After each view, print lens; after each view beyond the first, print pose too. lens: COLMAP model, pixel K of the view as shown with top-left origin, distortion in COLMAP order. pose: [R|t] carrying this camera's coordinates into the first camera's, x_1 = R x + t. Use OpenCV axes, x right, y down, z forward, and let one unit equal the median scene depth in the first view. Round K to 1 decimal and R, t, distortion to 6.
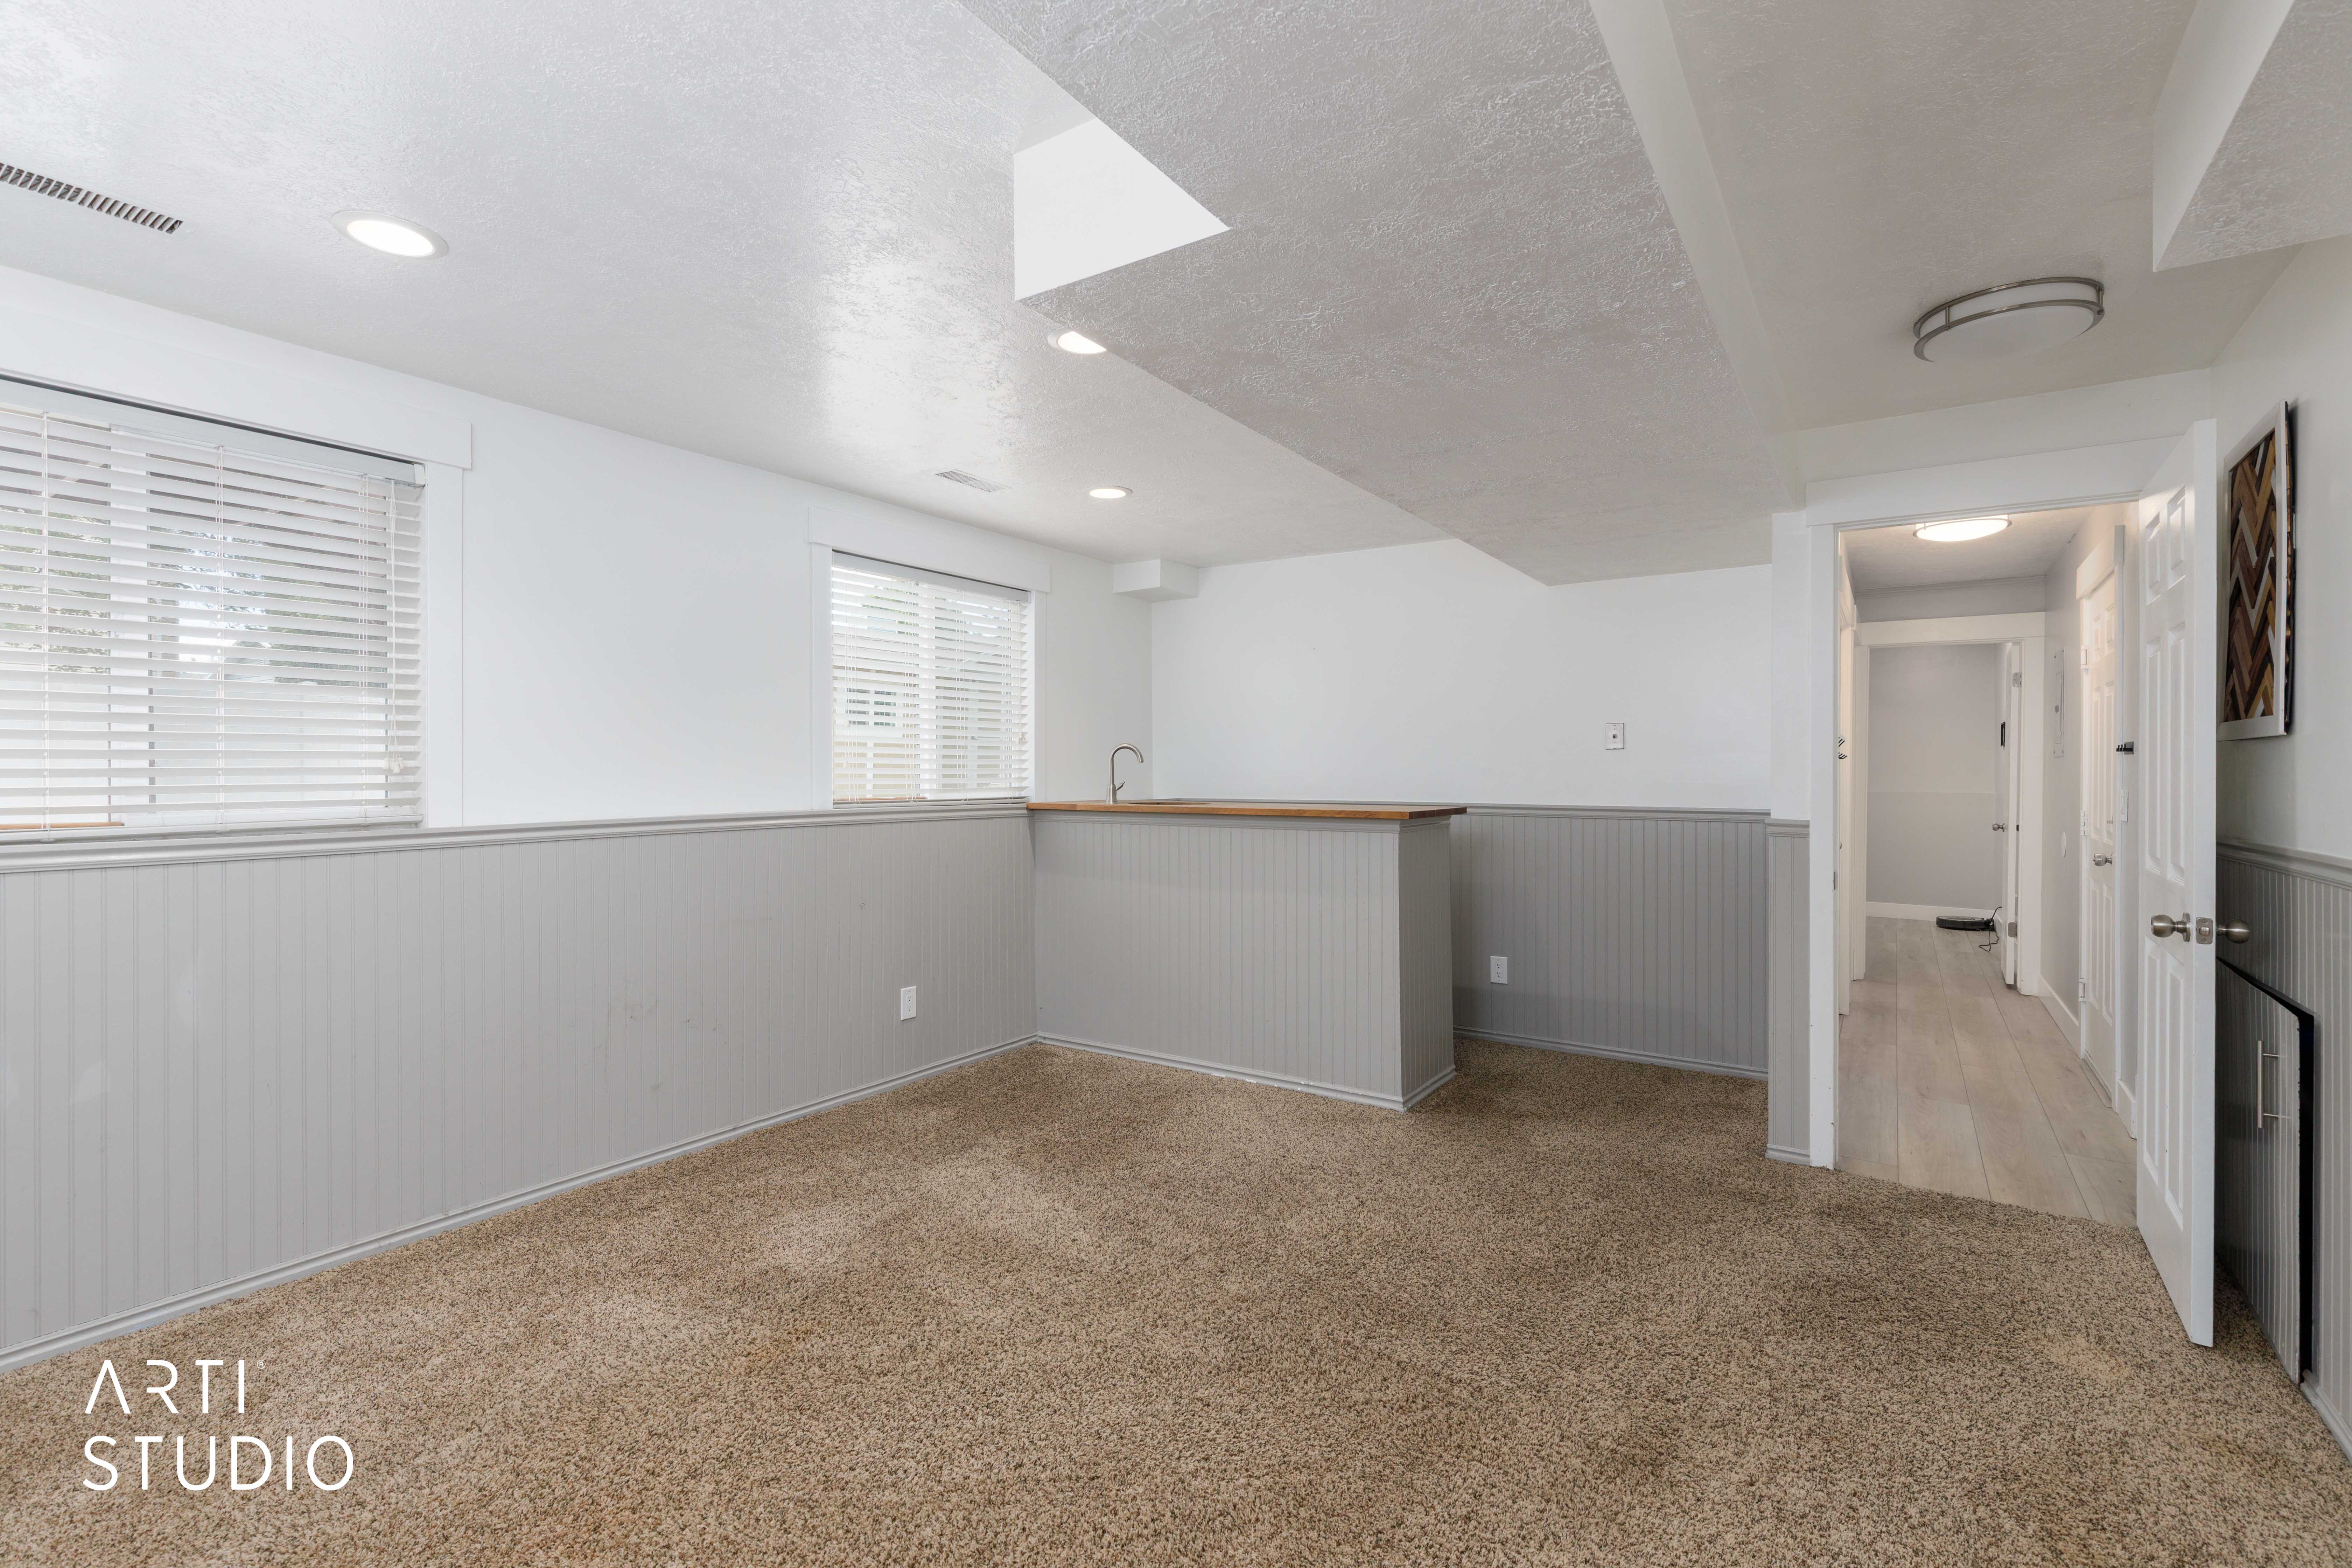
lens RADIAL K [[1066.3, 0, 1171.9], [0, 1066.3, 776.9], [0, 0, 1]] dist [0.013024, -0.004270]
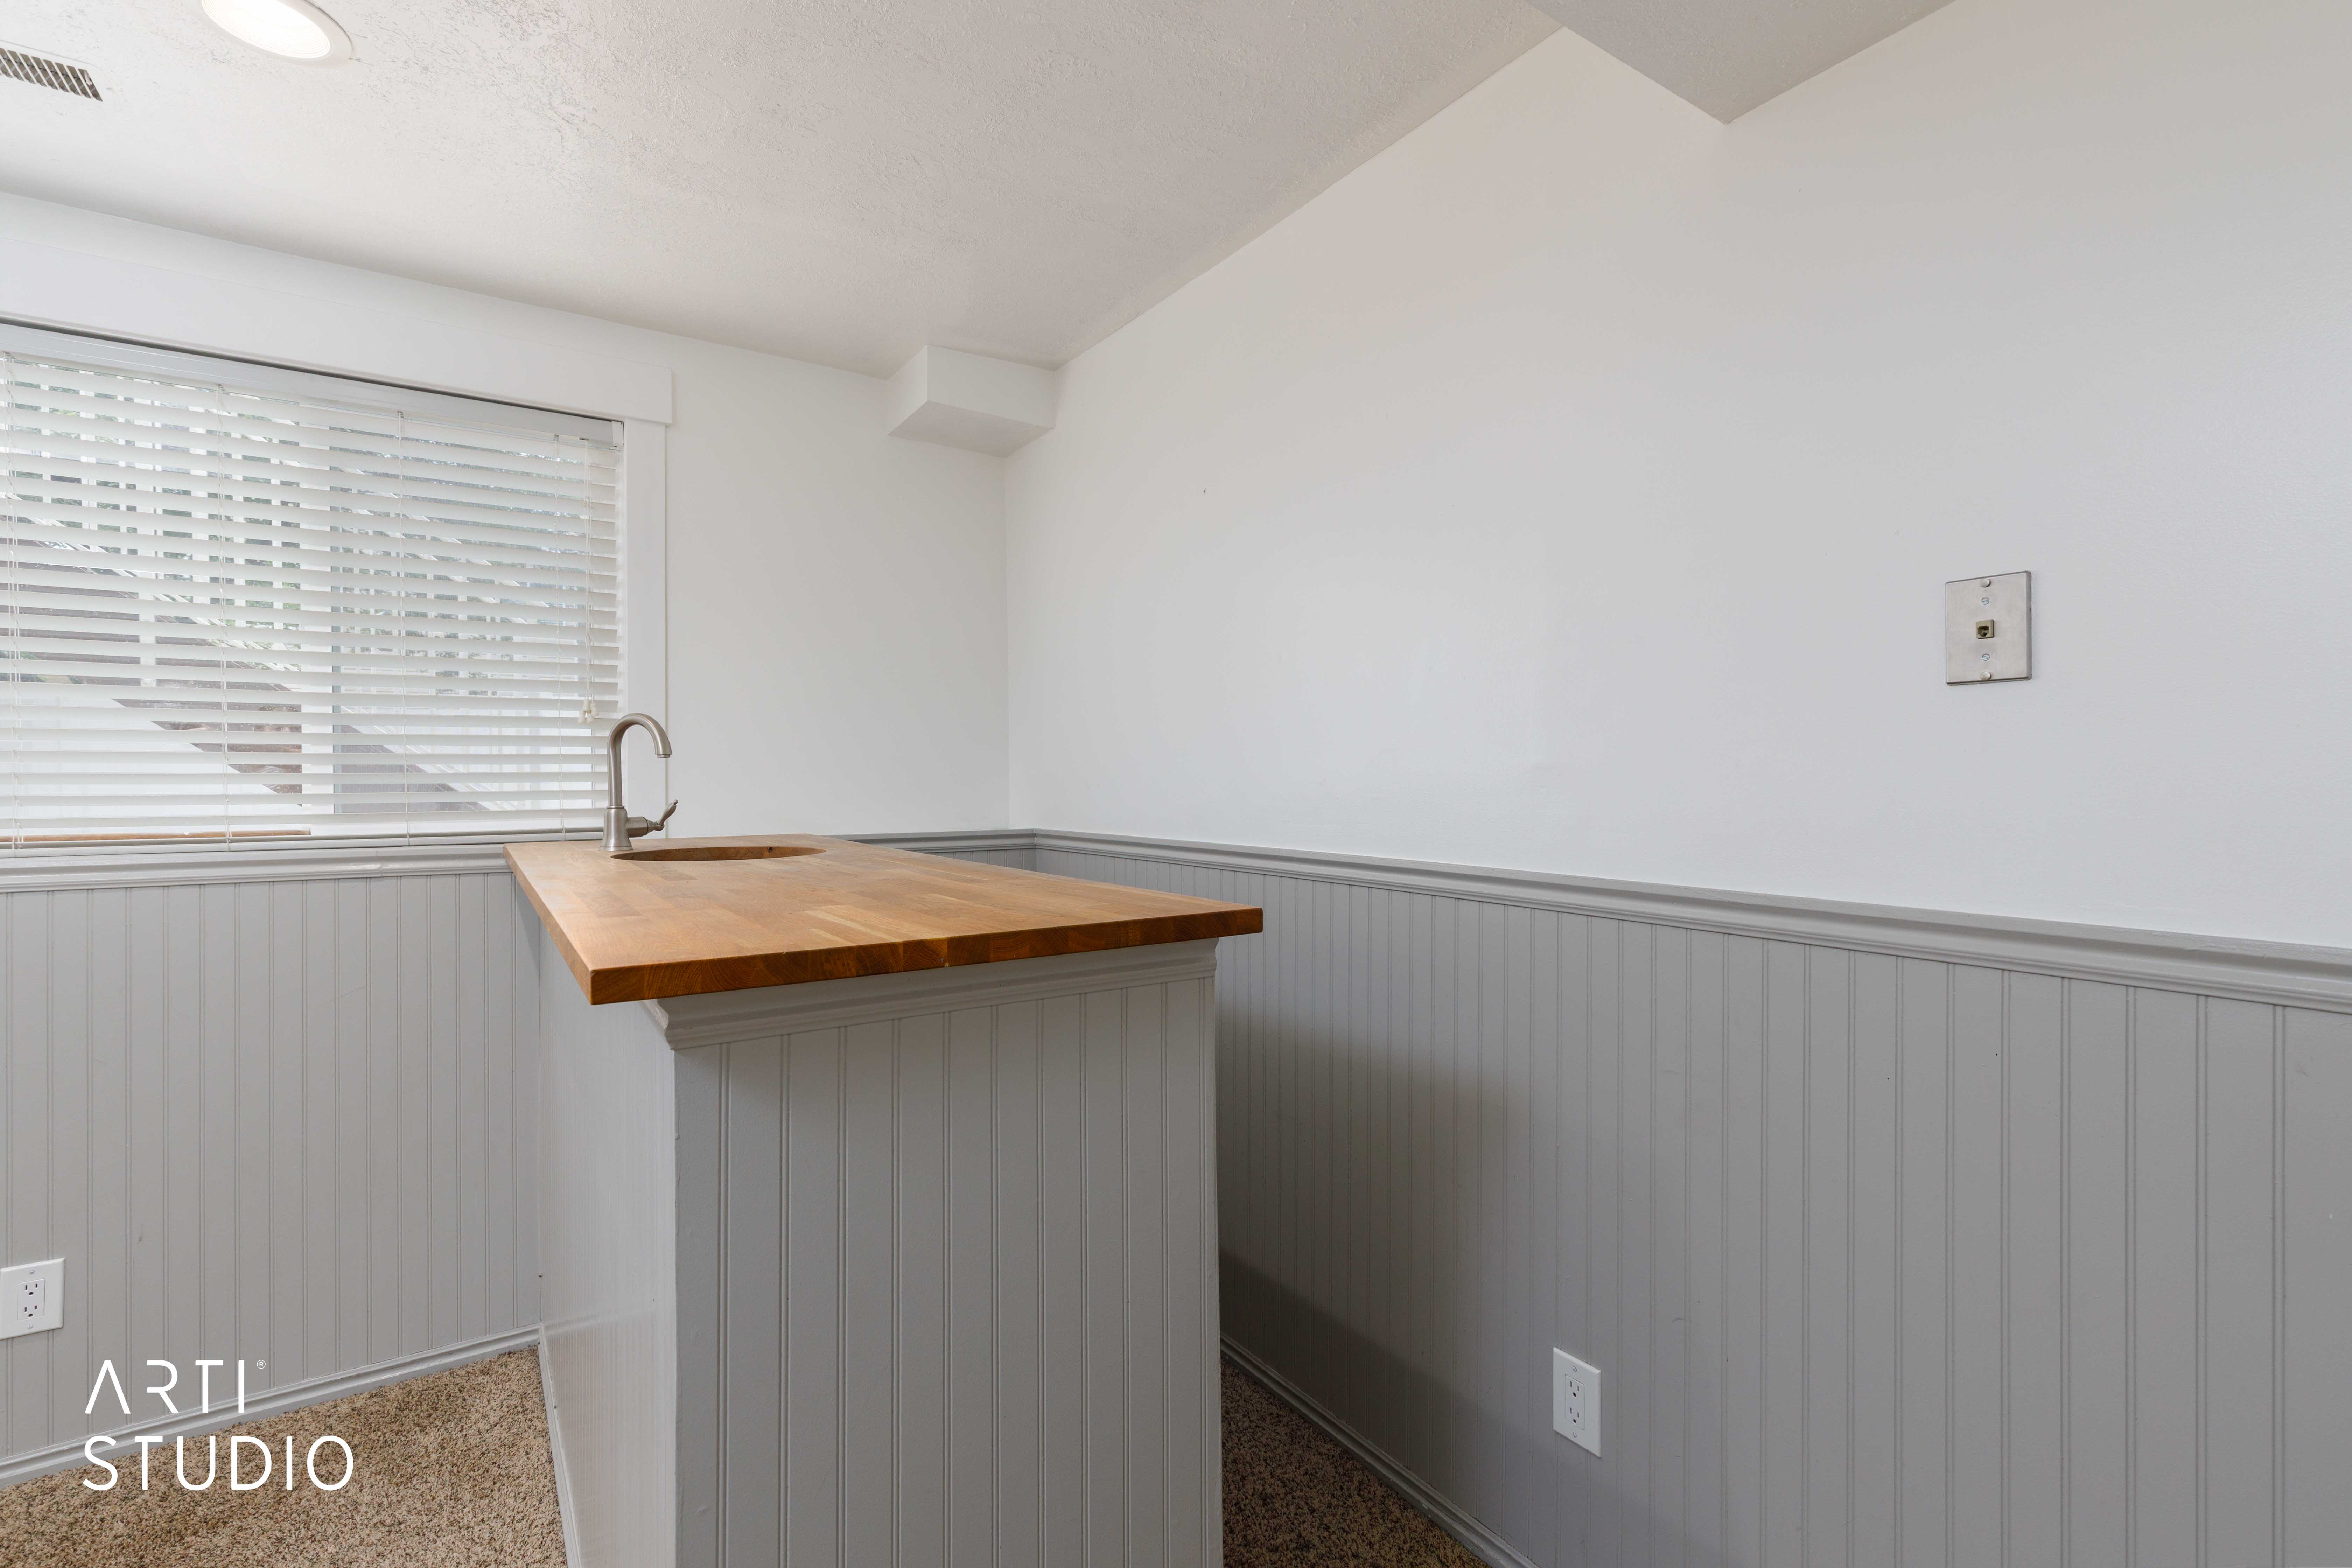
lens RADIAL K [[1066.3, 0, 1181.6], [0, 1066.3, 802.3], [0, 0, 1]] dist [0.013024, -0.004270]
pose [[0.927849, 0.004975, -0.372923, 0.302008], [-0.001951, 0.999962, 0.008487, -0.000279], [0.372951, -0.007147, 0.927823, 0.632298]]
